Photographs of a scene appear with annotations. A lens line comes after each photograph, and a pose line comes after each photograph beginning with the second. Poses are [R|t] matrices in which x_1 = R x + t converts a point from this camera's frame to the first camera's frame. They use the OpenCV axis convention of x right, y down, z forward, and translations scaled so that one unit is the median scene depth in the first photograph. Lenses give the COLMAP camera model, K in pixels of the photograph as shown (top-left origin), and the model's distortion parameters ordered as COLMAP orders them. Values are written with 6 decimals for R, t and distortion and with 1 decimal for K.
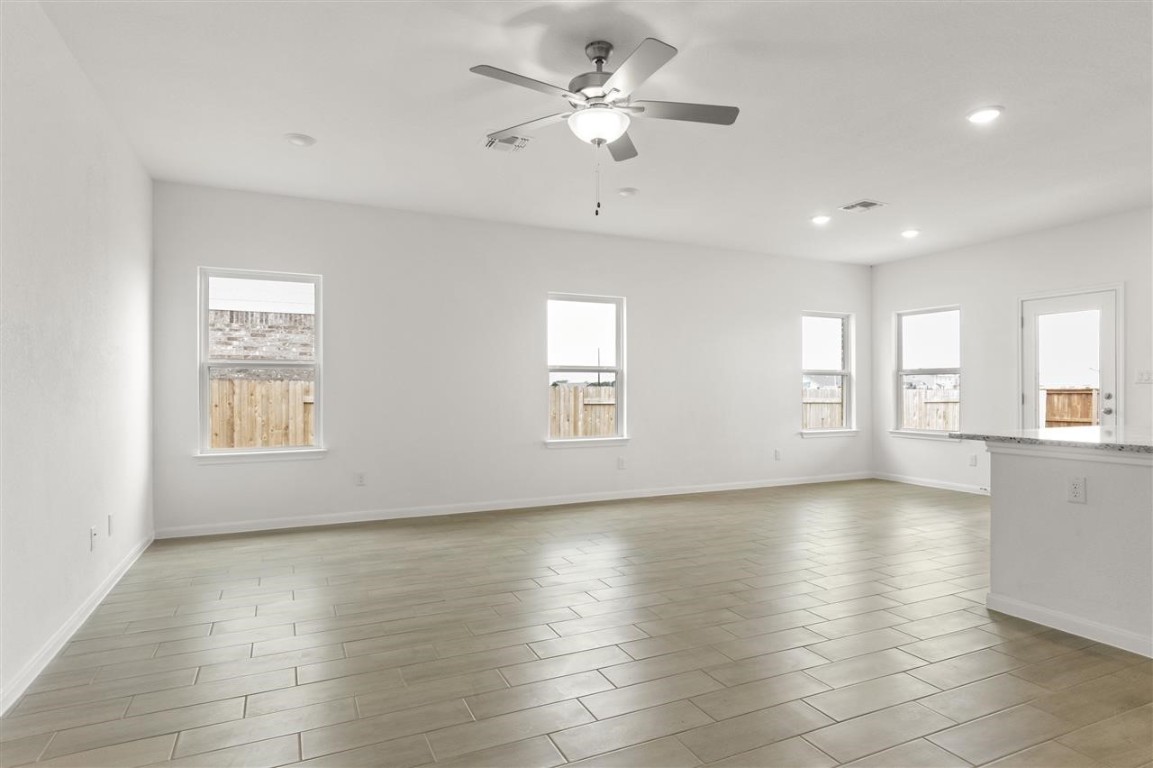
lens RADIAL K [[635.7, 0, 592.9], [0, 635.7, 381.8], [0, 0, 1]] dist [0.003150, 0.000765]
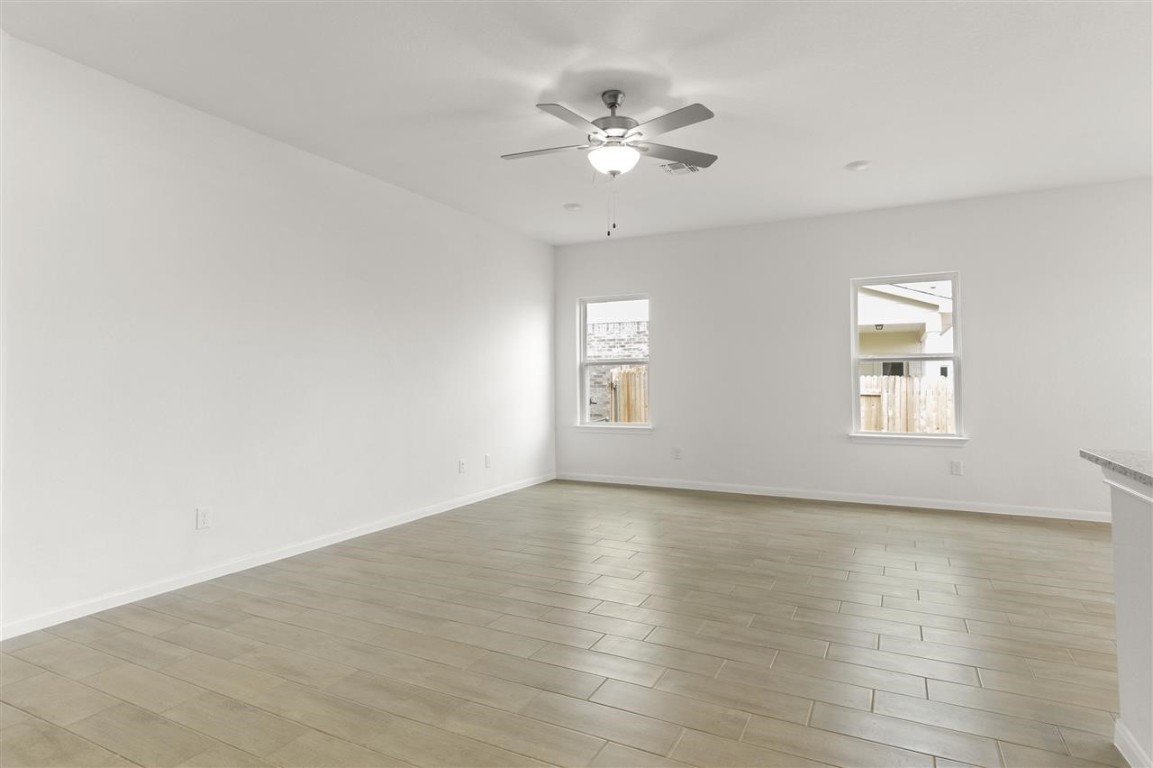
lens RADIAL K [[608.4, 0, 595.4], [0, 608.4, 363.4], [0, 0, 1]] dist [0.004601, -0.000503]
pose [[0.614146, -0.021519, -0.788899, 0.394481], [0.012902, 0.999768, -0.017227, -0.002958], [0.789087, 0.000401, 0.614281, 0.124238]]
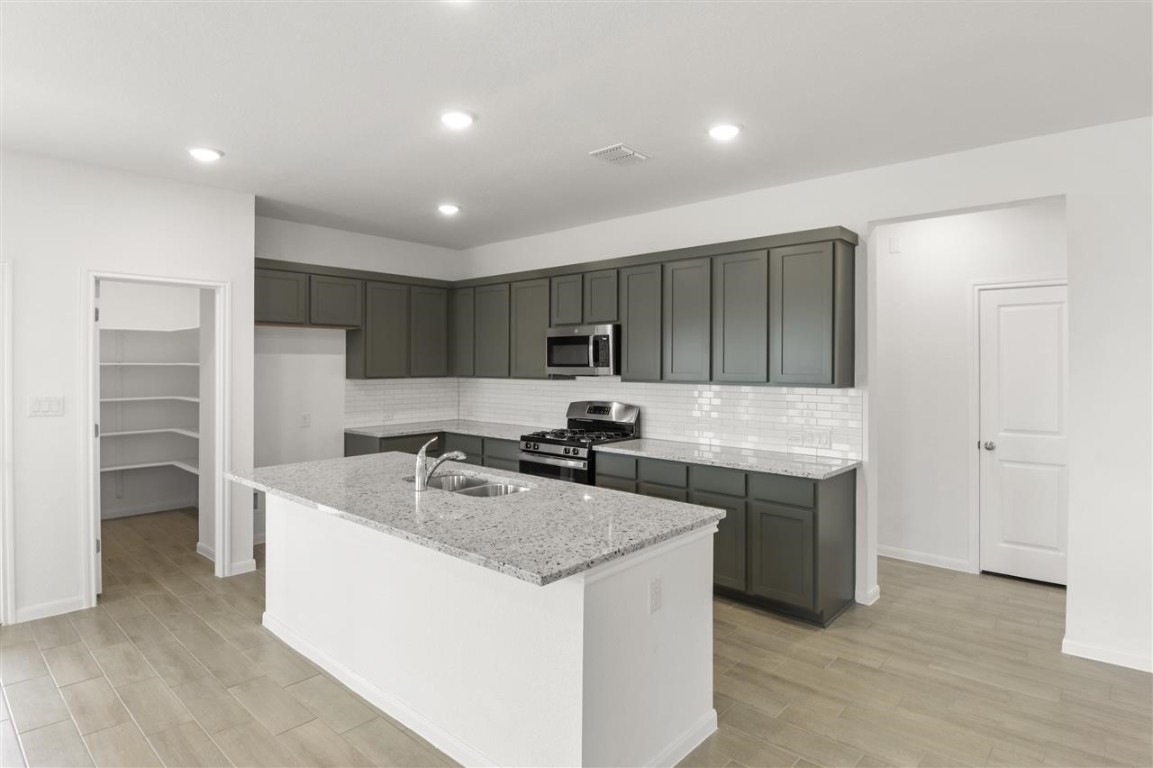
lens RADIAL K [[615.0, 0, 595.4], [0, 615.0, 362.8], [0, 0, 1]] dist [0.024045, -0.038308]
pose [[-0.386973, -0.000341, 0.922091, 0.039454], [-0.013054, 0.999902, -0.005109, -0.049702], [-0.921999, -0.014014, -0.386939, 0.613725]]
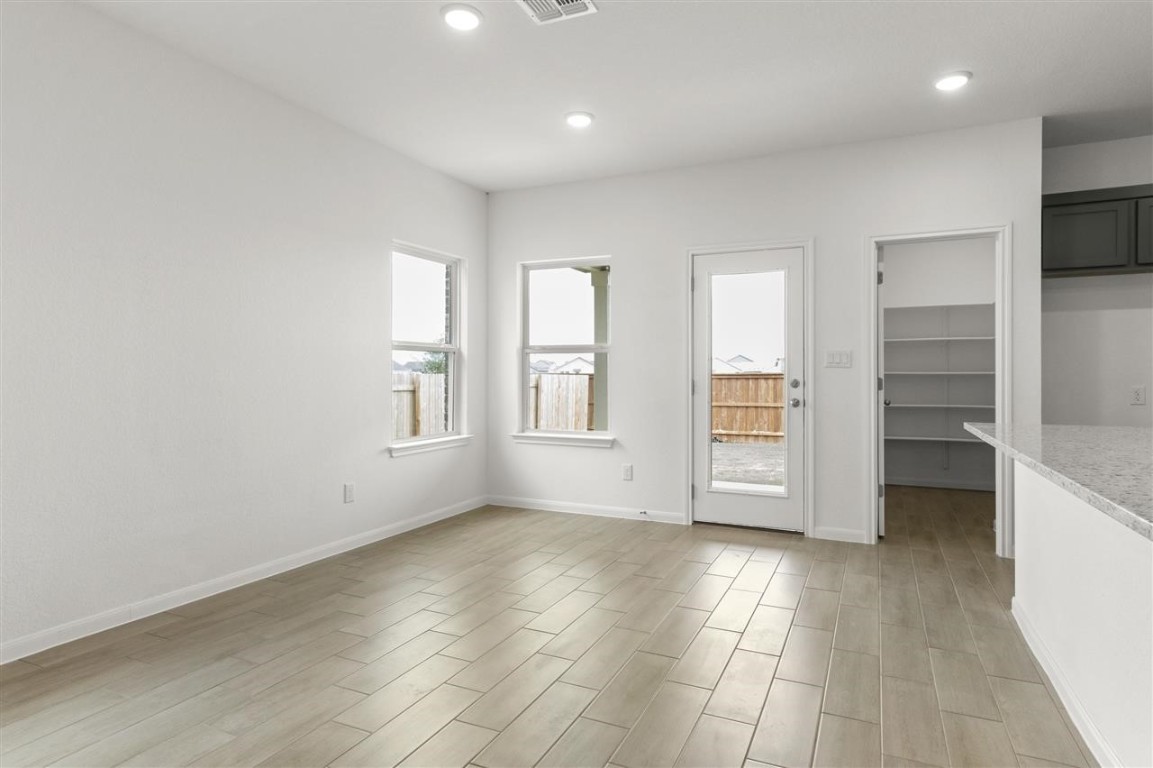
lens RADIAL K [[630.5, 0, 597.2], [0, 630.5, 370.4], [0, 0, 1]] dist [0.002684, -0.000956]
pose [[0.765048, 0.004885, 0.643954, 0.118532], [-0.009068, 0.999954, 0.003188, 0.005777], [-0.643909, -0.008278, 0.765057, 0.511116]]
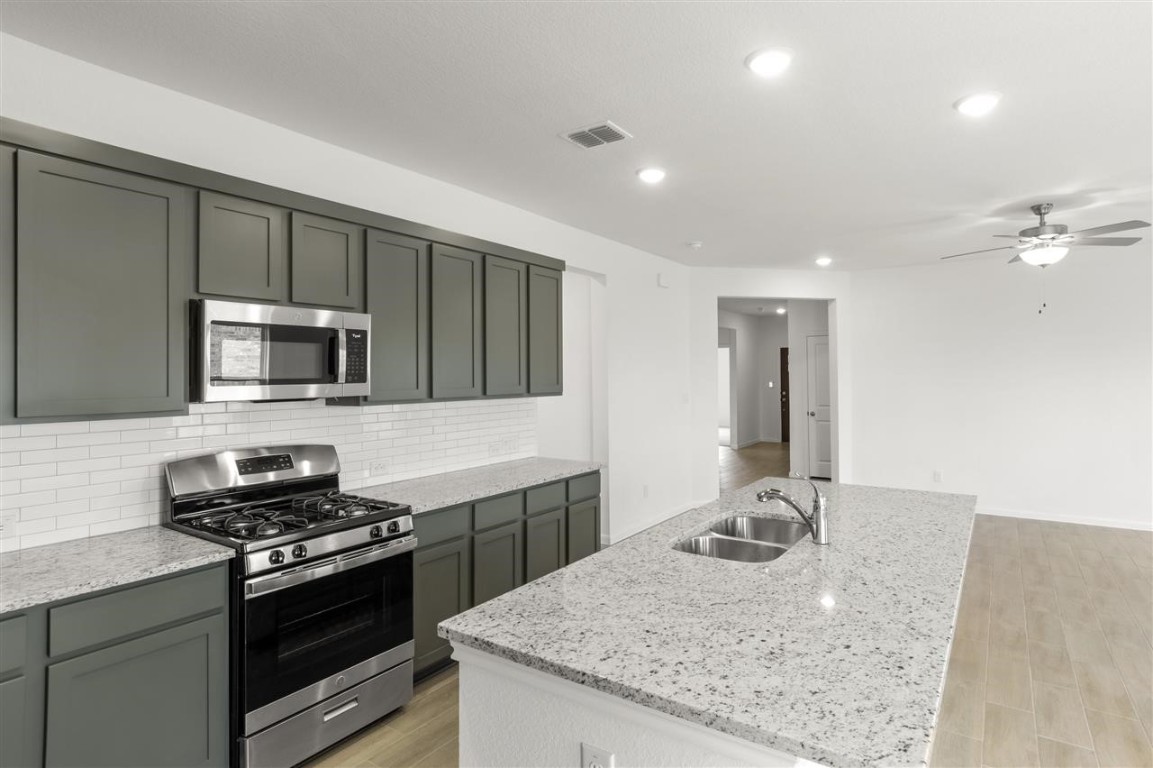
lens RADIAL K [[608.4, 0, 595.4], [0, 608.4, 363.4], [0, 0, 1]] dist [0.004601, -0.000503]
pose [[-0.864429, -0.003464, -0.502743, 0.784939], [0.011986, 0.999550, -0.027497, -0.048336], [0.502612, -0.029795, -0.863999, 0.787510]]
